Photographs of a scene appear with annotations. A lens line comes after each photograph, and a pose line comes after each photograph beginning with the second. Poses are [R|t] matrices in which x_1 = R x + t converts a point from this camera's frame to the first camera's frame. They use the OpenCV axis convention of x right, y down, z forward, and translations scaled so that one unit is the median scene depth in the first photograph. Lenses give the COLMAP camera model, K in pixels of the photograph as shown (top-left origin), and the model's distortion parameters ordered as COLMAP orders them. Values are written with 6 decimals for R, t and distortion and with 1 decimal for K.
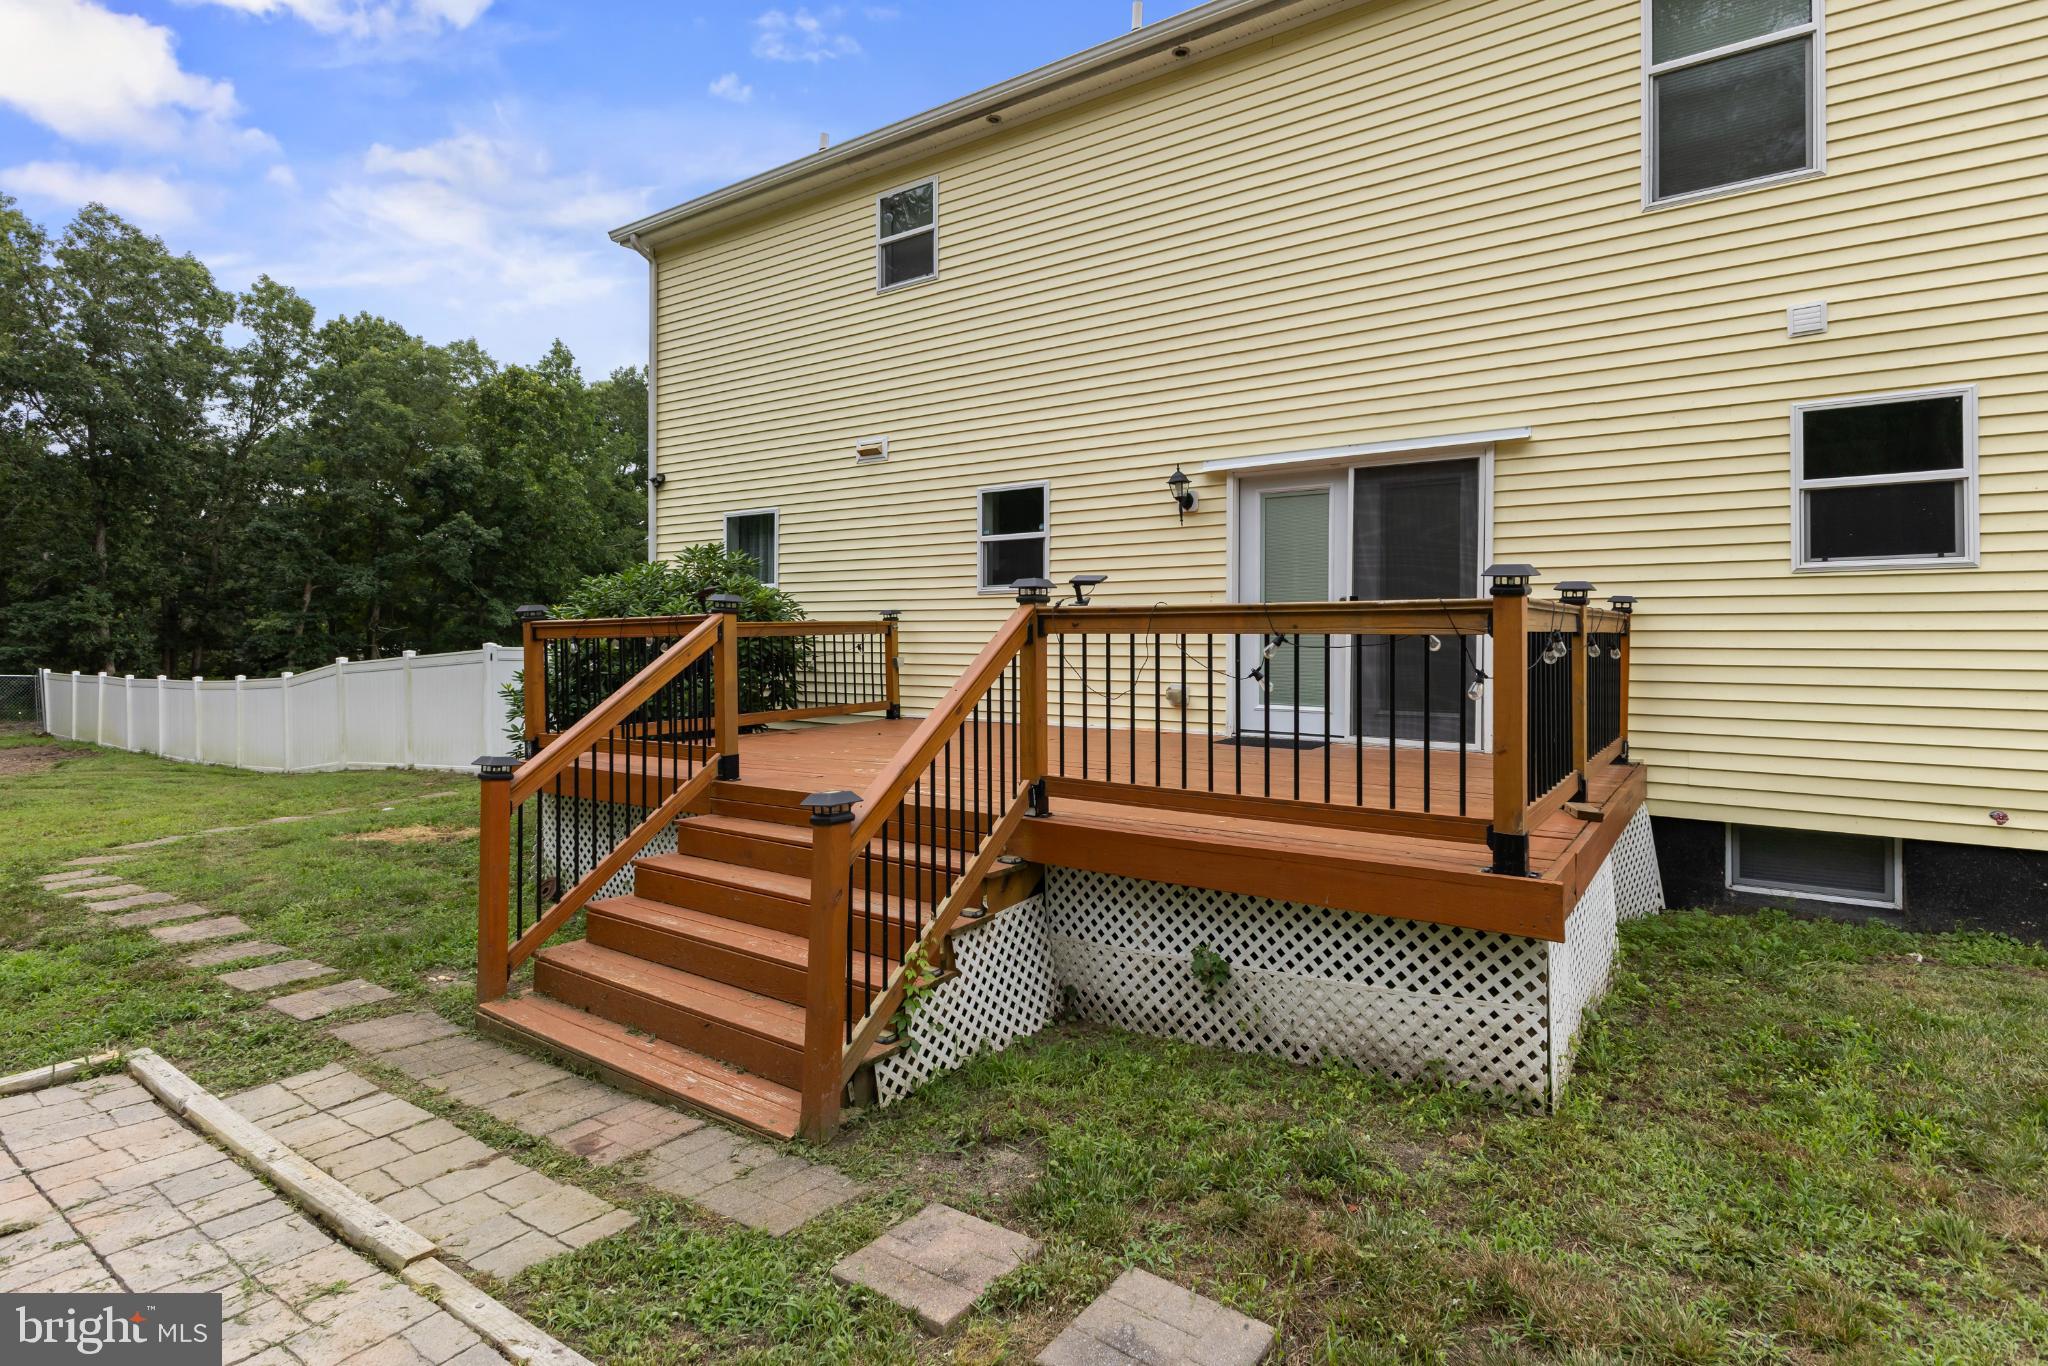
lens RADIAL K [[1001.6, 0, 1021.8], [0, 1001.6, 659.7], [0, 0, 1]] dist [0.011382, 0.000191]
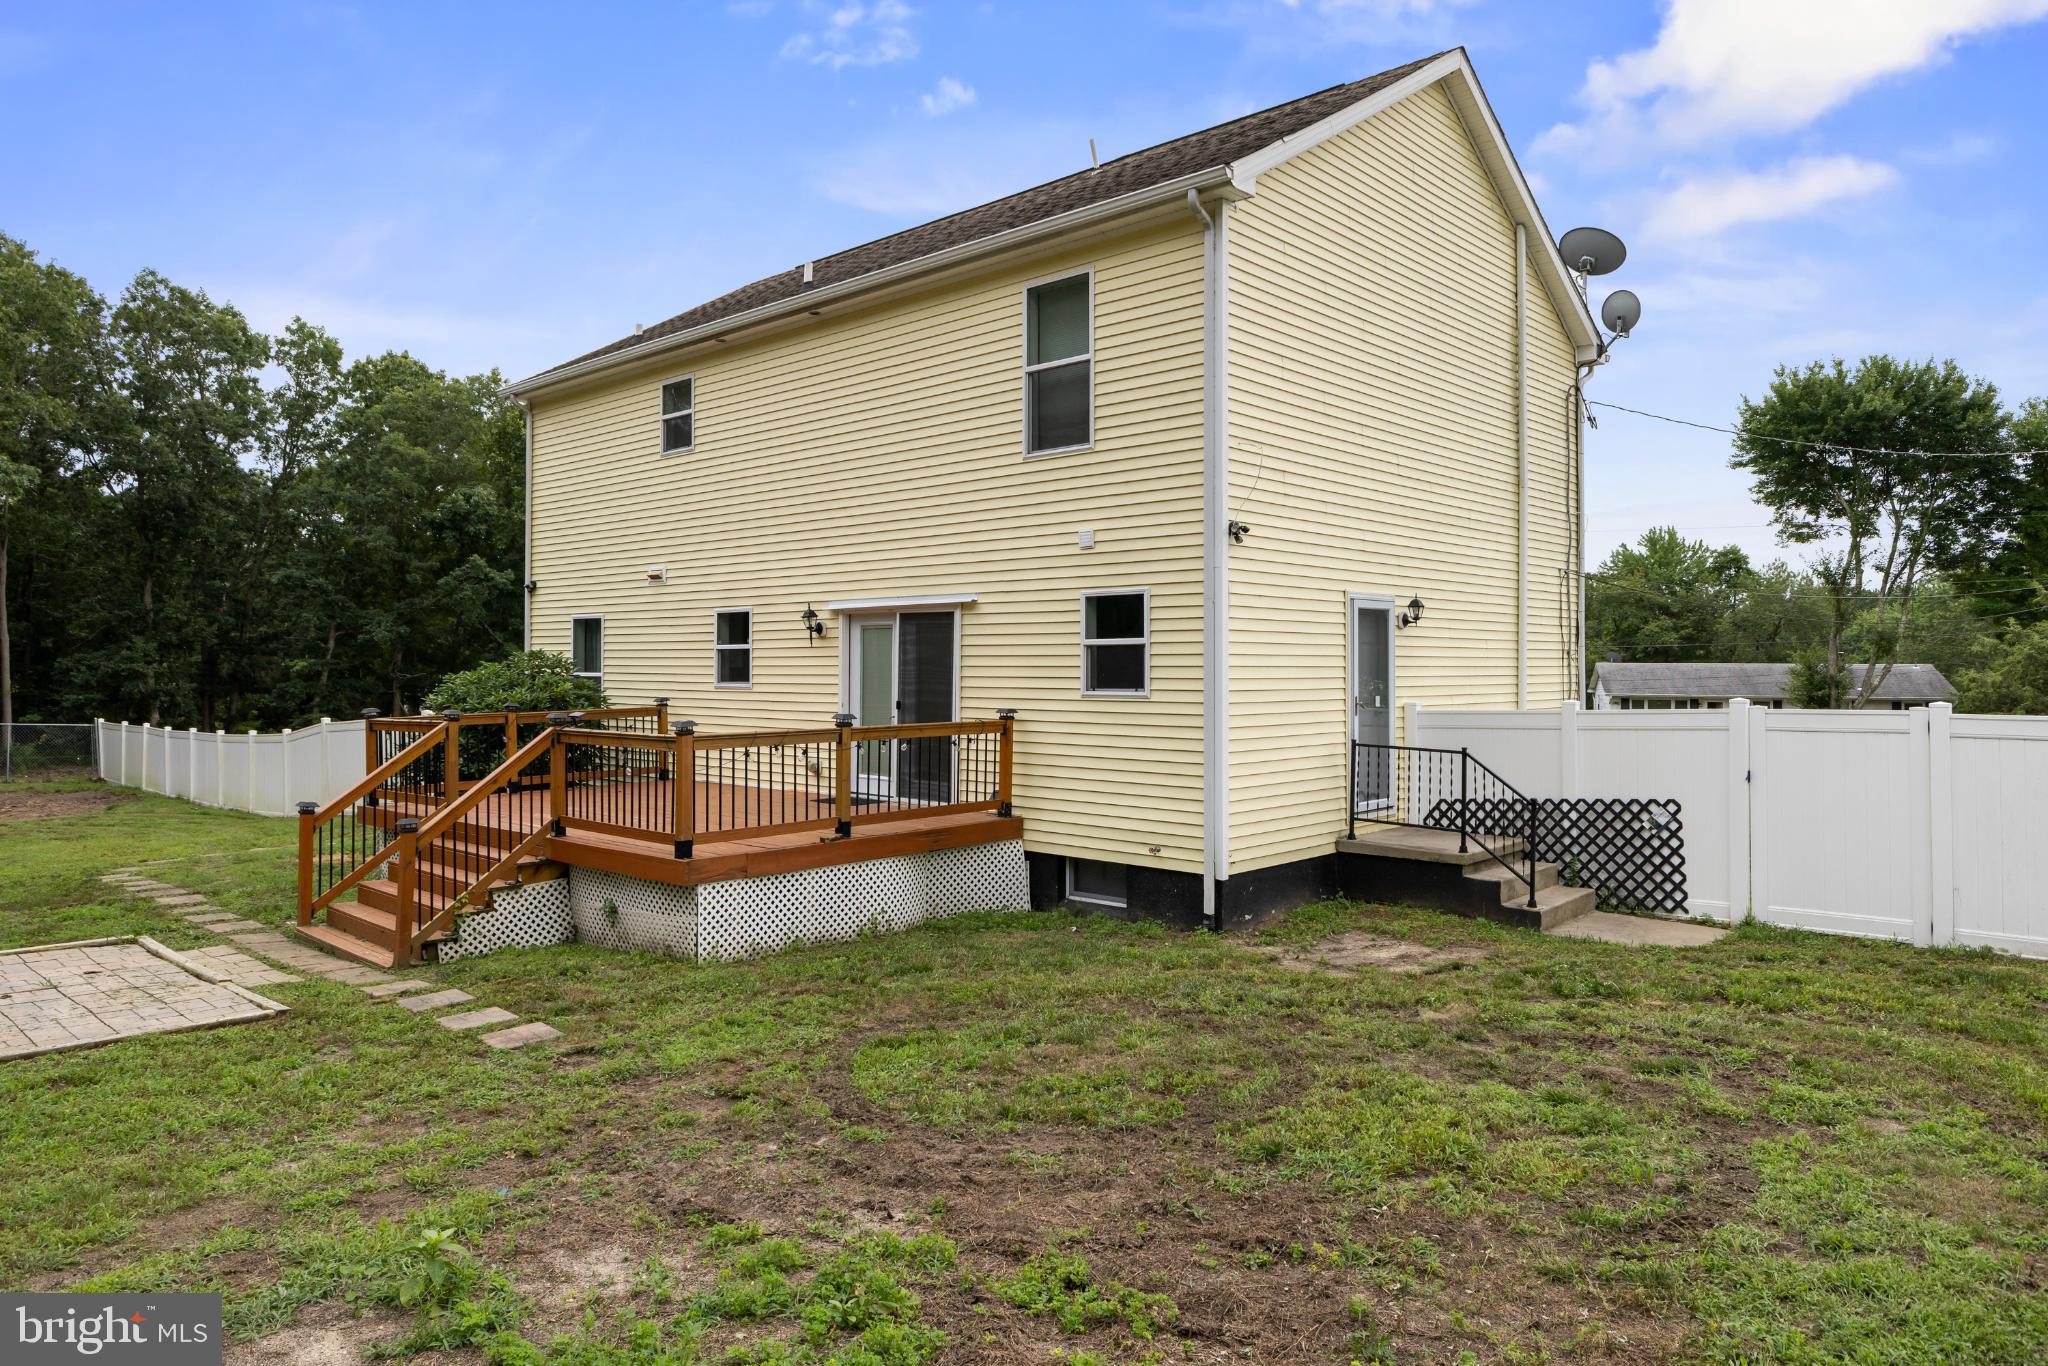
lens RADIAL K [[1282.3, 0, 1024.0], [0, 1282.3, 683.0], [0, 0, 1]] dist [0.002329, 0.000175]
pose [[0.989832, 0.000464, -0.142239, 0.466670], [-0.001677, 0.999963, -0.008405, -0.044574], [0.142230, 0.008558, 0.989797, -0.490068]]
